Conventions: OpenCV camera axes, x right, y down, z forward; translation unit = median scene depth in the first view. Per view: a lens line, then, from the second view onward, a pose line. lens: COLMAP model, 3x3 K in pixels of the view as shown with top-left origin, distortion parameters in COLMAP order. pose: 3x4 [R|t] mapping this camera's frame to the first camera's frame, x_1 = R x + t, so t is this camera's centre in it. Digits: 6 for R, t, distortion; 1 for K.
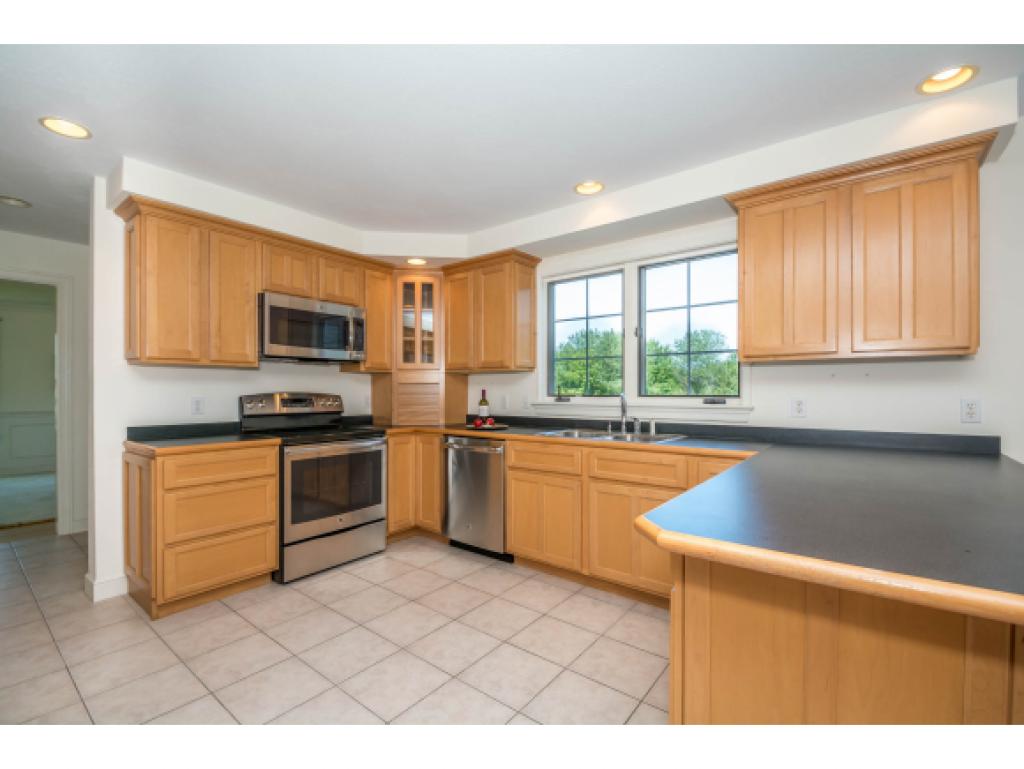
lens RADIAL K [[450.1, 0, 507.6], [0, 450.1, 381.4], [0, 0, 1]] dist [-0.001206, -0.000236]
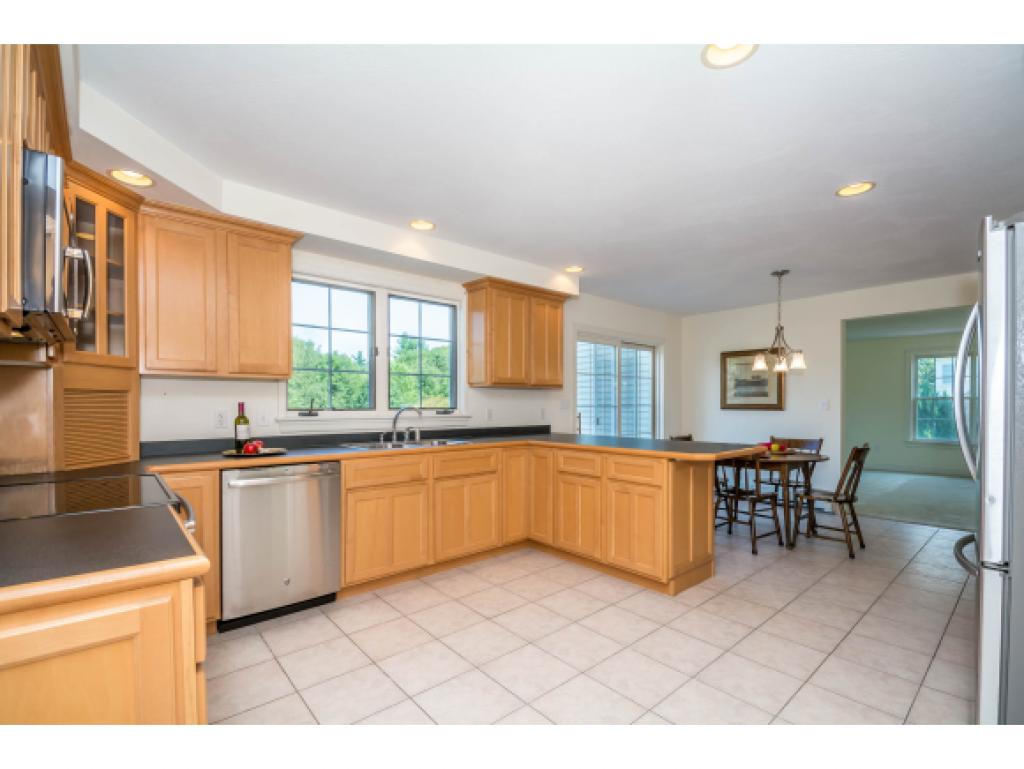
lens RADIAL K [[451.7, 0, 505.6], [0, 451.7, 398.5], [0, 0, 1]] dist [-0.000093, -0.000062]
pose [[0.191148, 0.014277, 0.981457, -0.795579], [-0.019292, 0.999756, -0.010786, 0.012612], [-0.981372, -0.016872, 0.191377, 0.510600]]
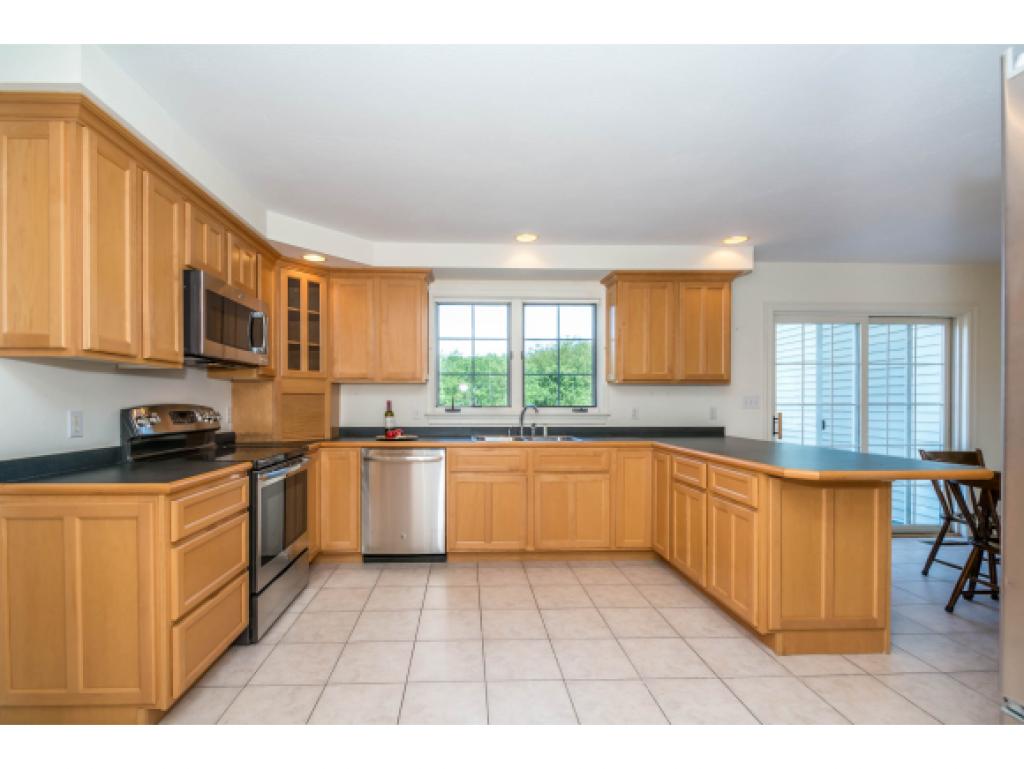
lens RADIAL K [[451.7, 0, 505.6], [0, 451.7, 398.5], [0, 0, 1]] dist [-0.000093, -0.000062]
pose [[0.751373, 0.007174, 0.659838, -0.599610], [-0.014790, 0.999873, 0.005970, 0.002885], [-0.659711, -0.014245, 0.751384, 0.089502]]
